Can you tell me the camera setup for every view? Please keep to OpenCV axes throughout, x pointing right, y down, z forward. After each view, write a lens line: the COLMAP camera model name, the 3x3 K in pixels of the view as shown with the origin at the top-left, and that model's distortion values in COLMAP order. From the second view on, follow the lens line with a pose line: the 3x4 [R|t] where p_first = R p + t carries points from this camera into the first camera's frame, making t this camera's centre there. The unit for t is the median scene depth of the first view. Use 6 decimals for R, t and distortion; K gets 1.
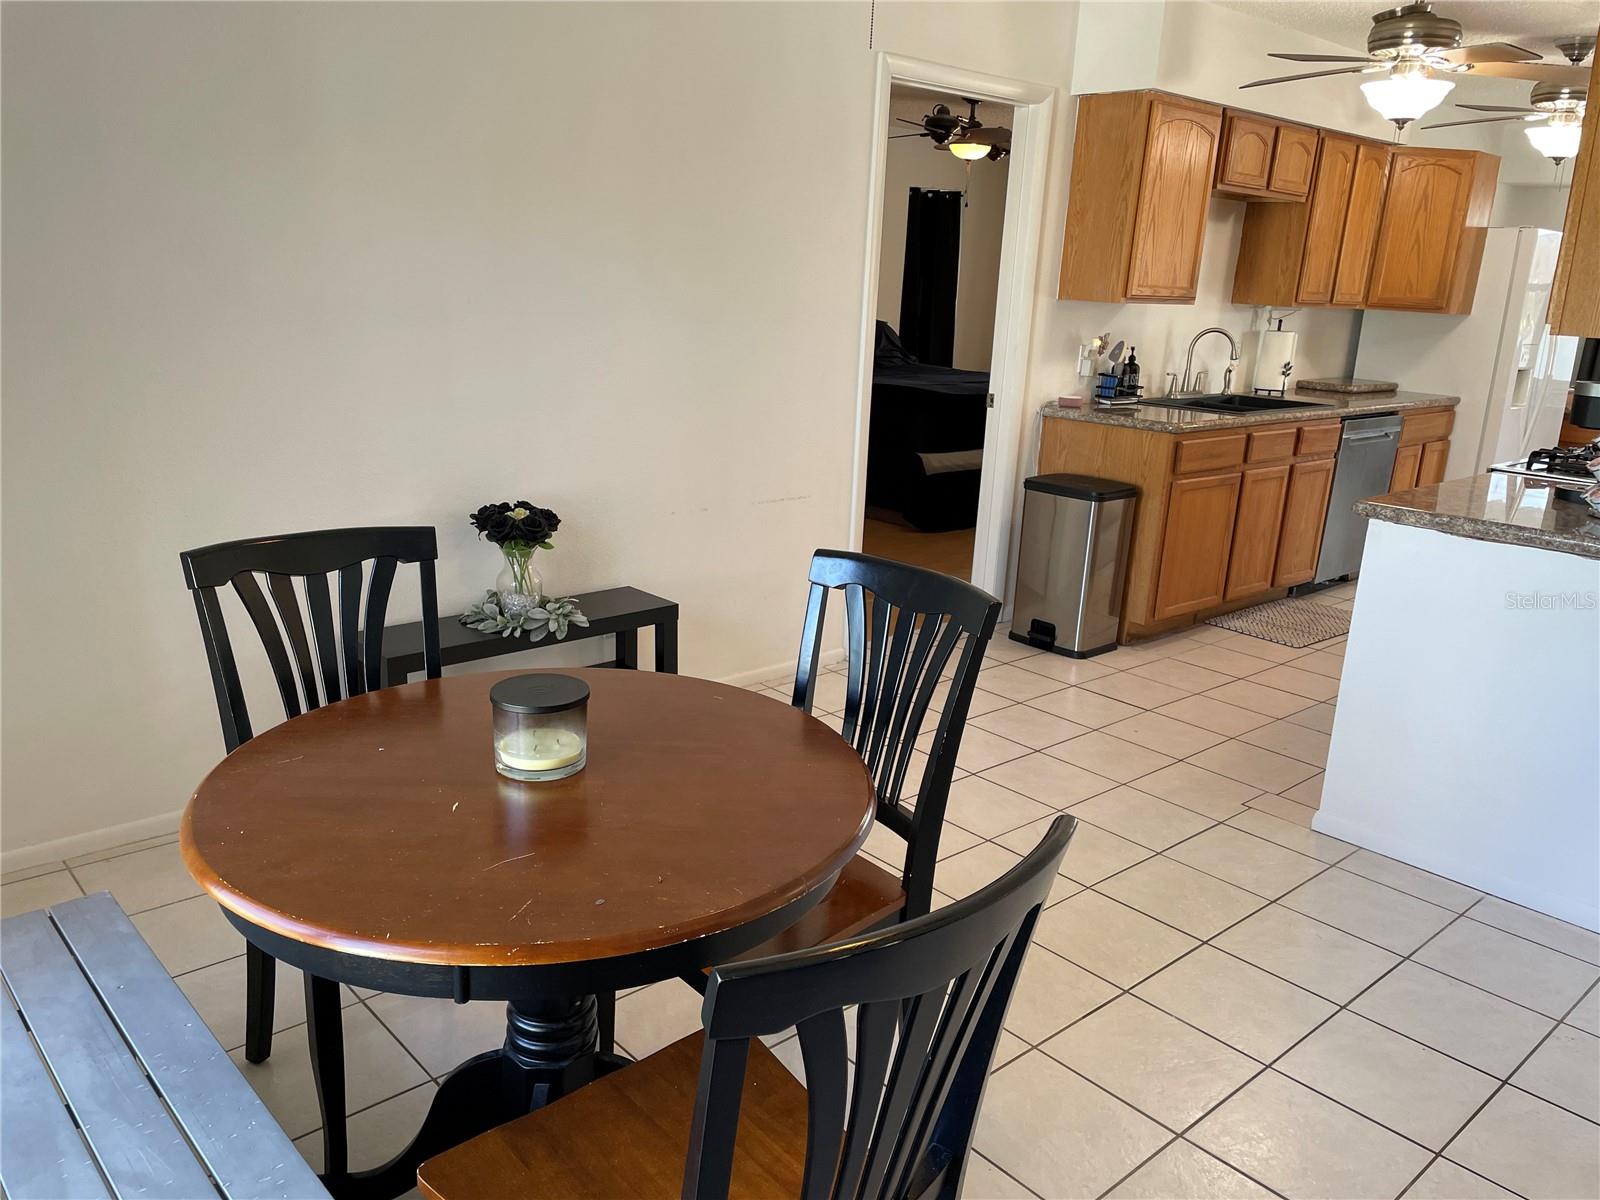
lens RADIAL K [[1208.7, 0, 799.1], [0, 1208.7, 601.6], [0, 0, 1]] dist [0.064710, -0.064922]
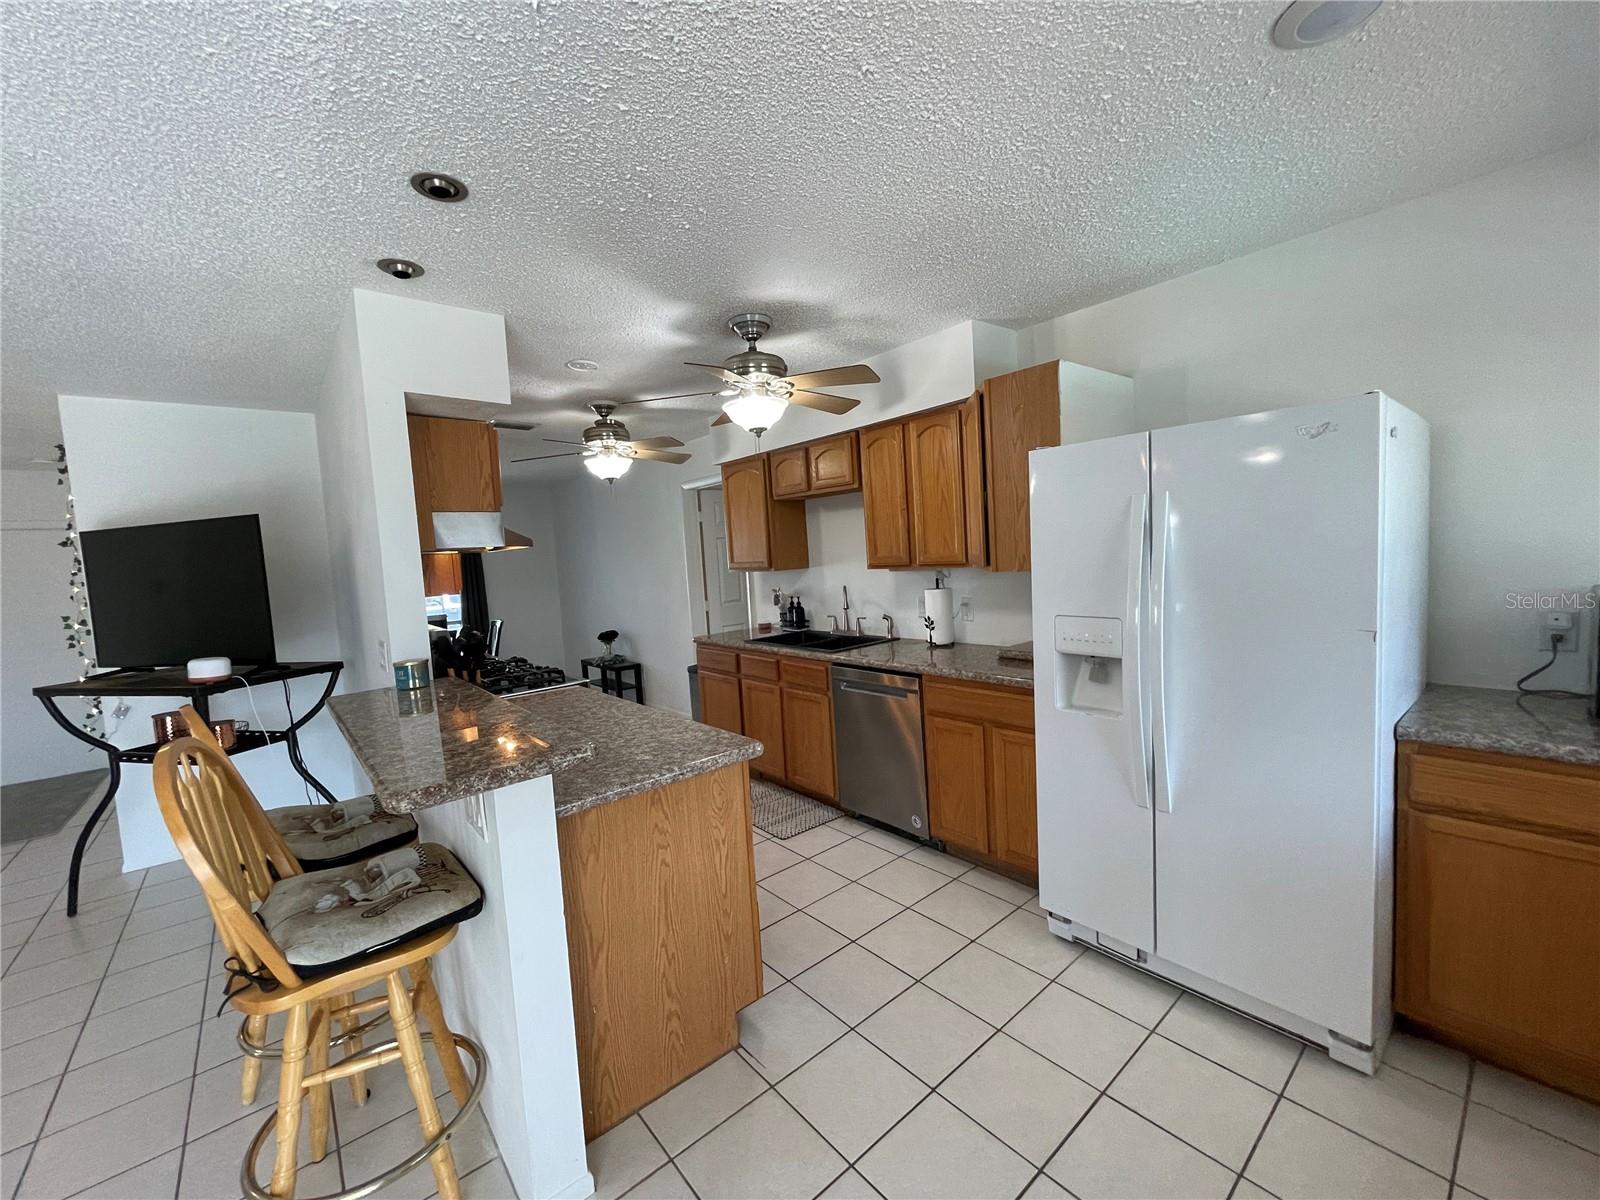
lens RADIAL K [[644.7, 0, 800.4], [0, 644.7, 598.7], [0, 0, 1]] dist [-0.003786, 0.000345]
pose [[-0.027626, 0.031088, -0.999135, 1.252204], [-0.206661, 0.977745, 0.036136, -0.267577], [0.978023, 0.207481, -0.020586, 1.151268]]
